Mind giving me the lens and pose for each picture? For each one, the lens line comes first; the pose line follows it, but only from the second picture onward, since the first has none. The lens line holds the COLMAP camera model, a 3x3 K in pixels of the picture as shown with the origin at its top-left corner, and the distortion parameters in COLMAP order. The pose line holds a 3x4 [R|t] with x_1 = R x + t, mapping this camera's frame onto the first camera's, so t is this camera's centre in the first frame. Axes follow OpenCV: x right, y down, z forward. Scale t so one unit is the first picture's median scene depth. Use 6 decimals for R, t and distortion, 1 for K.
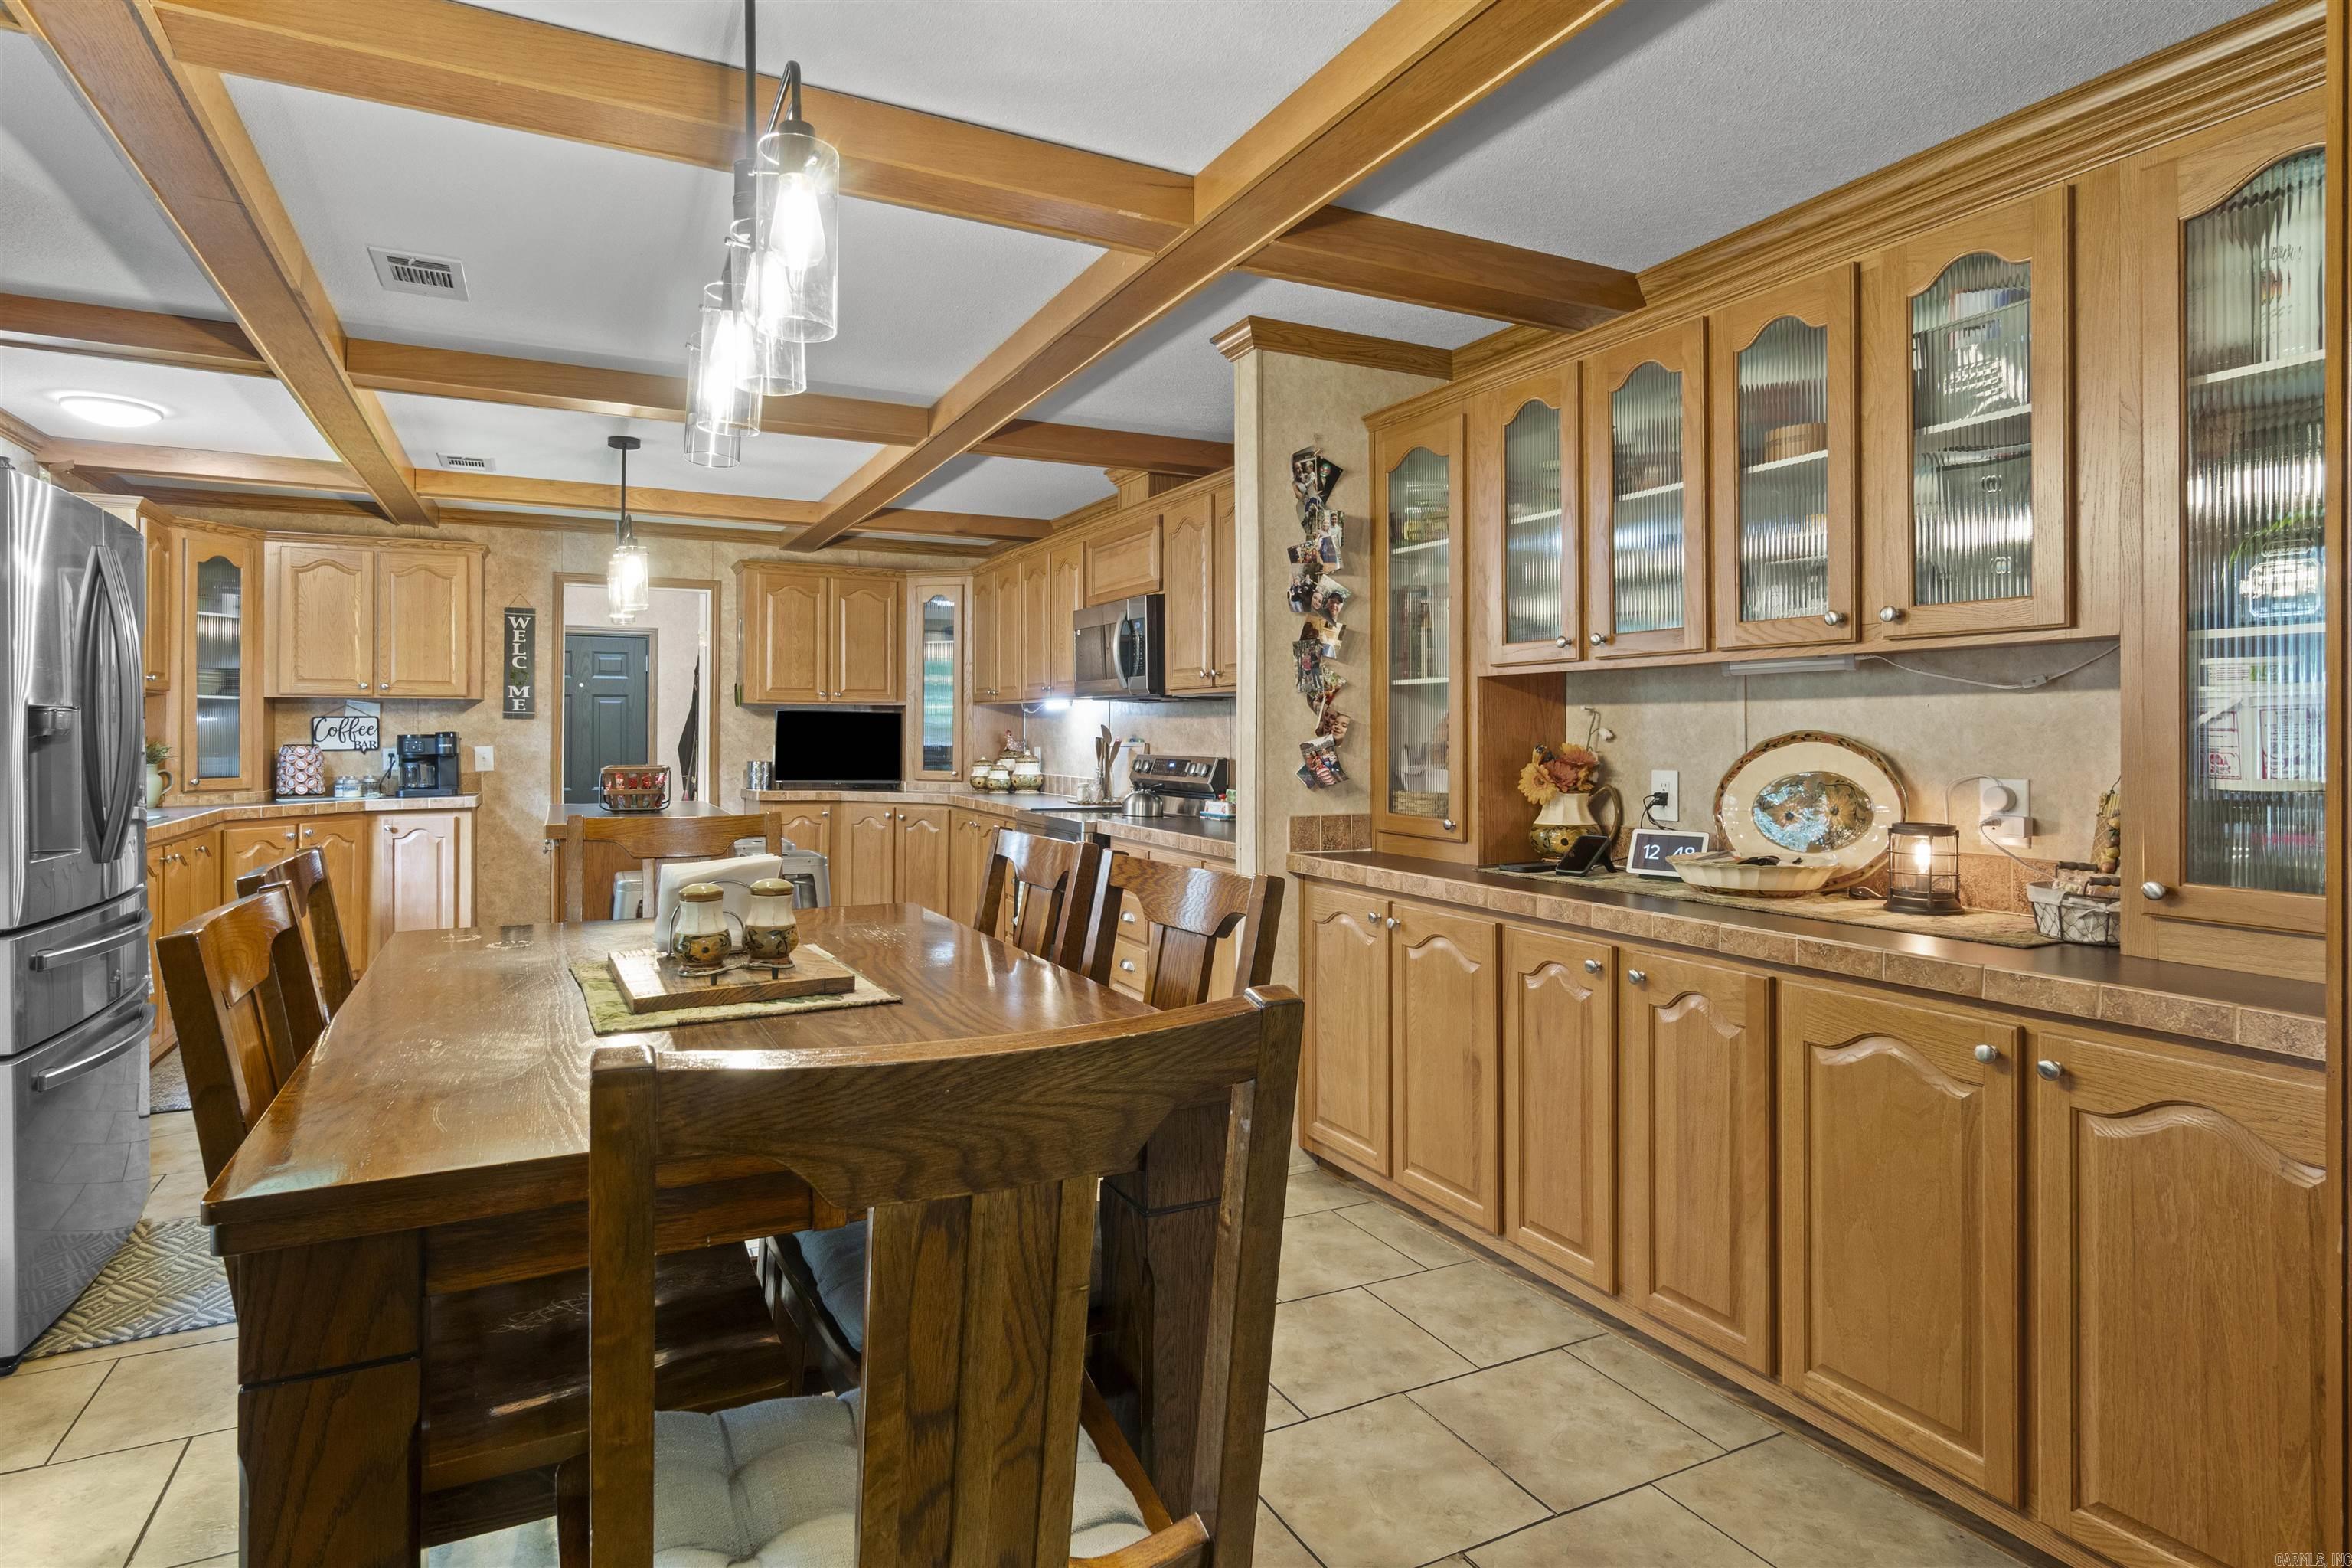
lens RADIAL K [[1198.5, 0, 1135.4], [0, 1198.5, 725.7], [0, 0, 1]] dist [-0.005879, 0.002757]
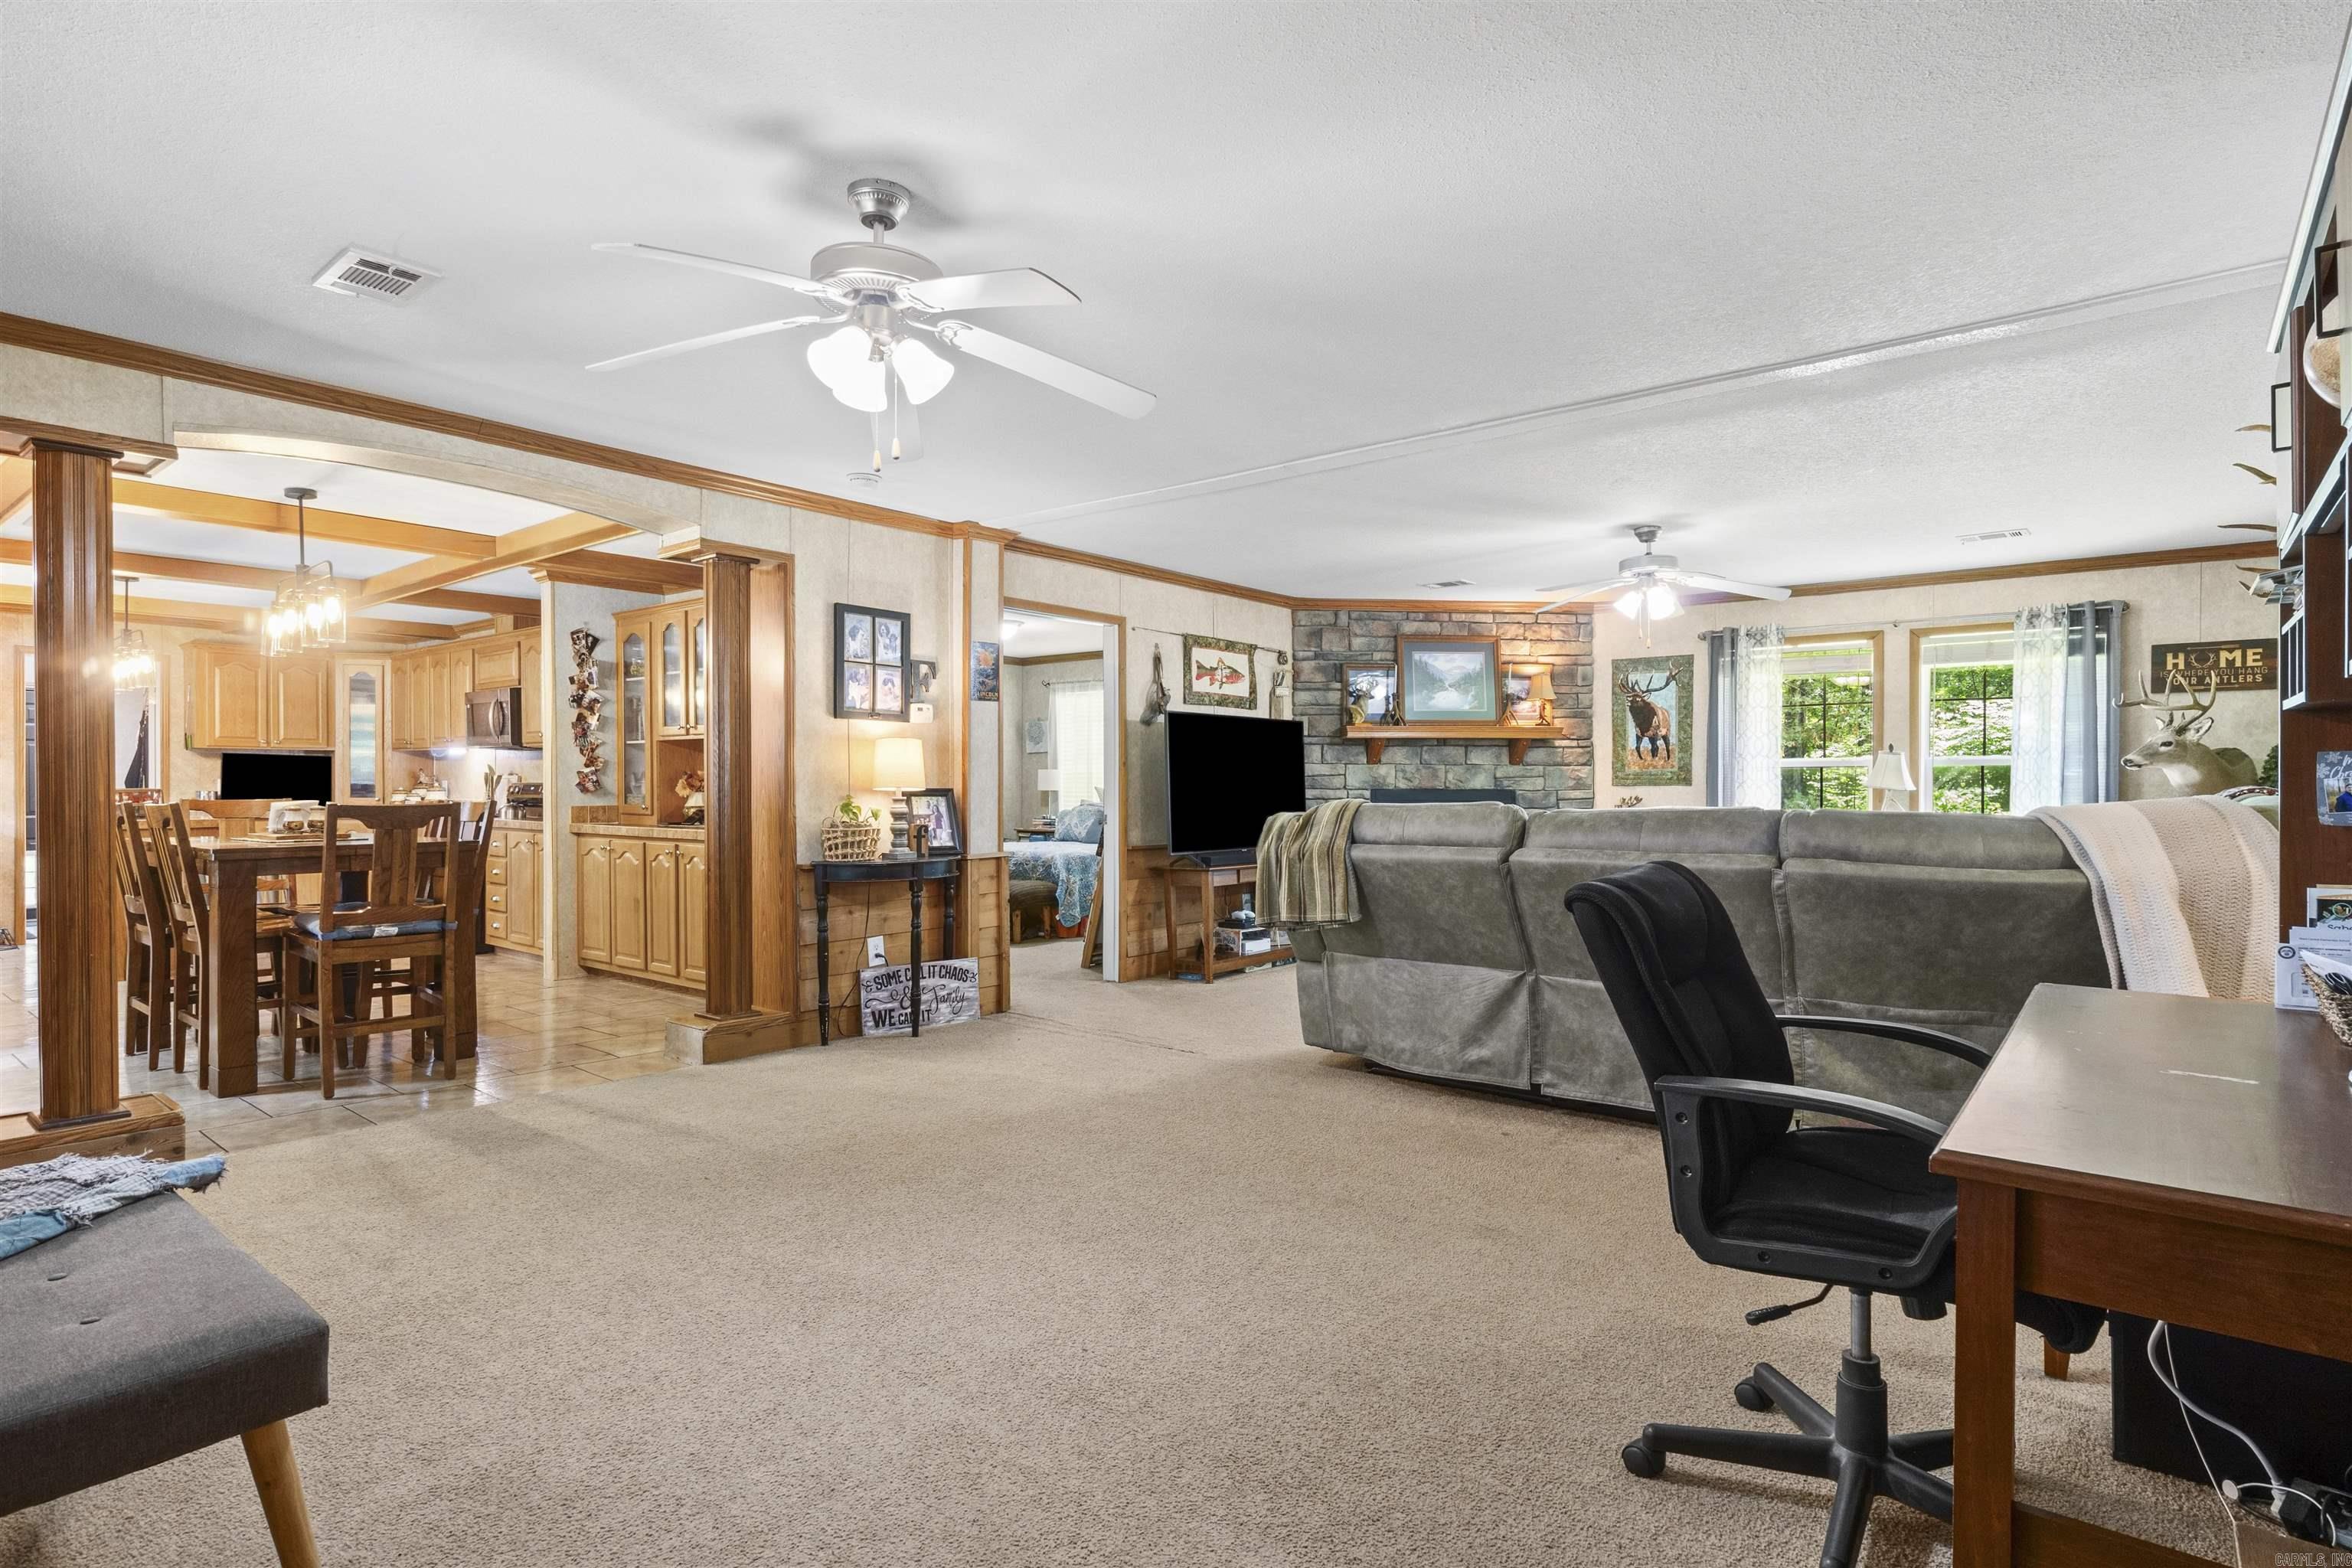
lens RADIAL K [[1198.5, 0, 1152.3], [0, 1198.5, 791.4], [0, 0, 1]] dist [-0.005879, 0.002757]
pose [[0.908048, -0.002426, 0.418858, 0.104627], [-0.002625, 0.999931, 0.011483, 0.014377], [-0.418857, -0.011526, 0.907979, -0.782500]]
